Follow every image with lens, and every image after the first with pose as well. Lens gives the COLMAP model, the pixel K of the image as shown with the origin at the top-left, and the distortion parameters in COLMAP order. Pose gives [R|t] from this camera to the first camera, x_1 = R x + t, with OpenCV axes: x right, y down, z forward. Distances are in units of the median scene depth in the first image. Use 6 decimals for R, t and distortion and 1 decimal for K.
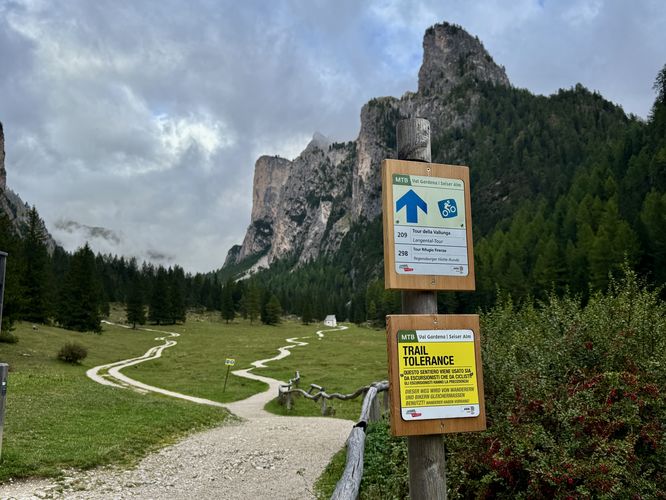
lens RADIAL K [[594.8, 0, 351.7], [0, 594.8, 248.6], [0, 0, 1]] dist [0.115585, -0.284764]
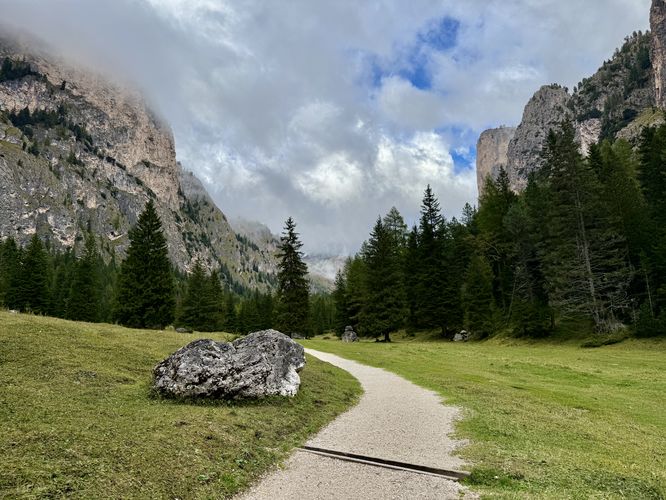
lens RADIAL K [[532.1, 0, 331.0], [0, 532.1, 251.3], [0, 0, 1]] dist [0.051523, -0.004889]
pose [[0.884208, -0.128844, -0.448972, -0.082553], [0.111631, 0.991639, -0.064730, 0.094707], [0.453558, 0.007115, 0.891198, 0.795957]]
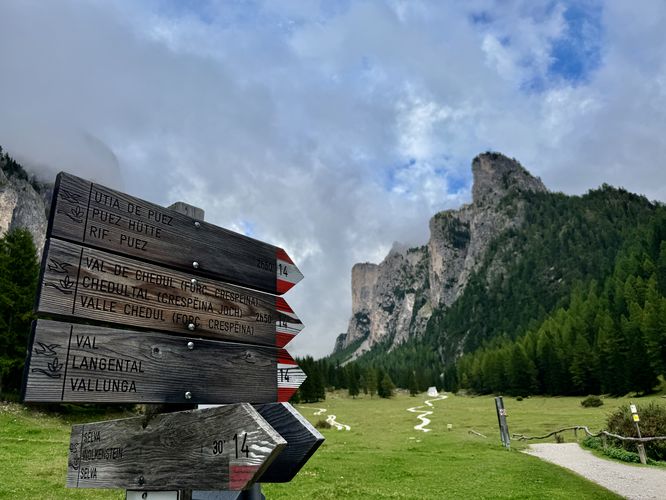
lens RADIAL K [[465.8, 0, 333.0], [0, 465.8, 250.0], [0, 0, 1]] dist [0.005563, -0.039046]
pose [[0.974970, -0.120177, -0.187058, -0.009876], [0.085862, 0.979577, -0.181816, -0.006319], [0.205088, 0.161204, 0.965377, -0.026822]]
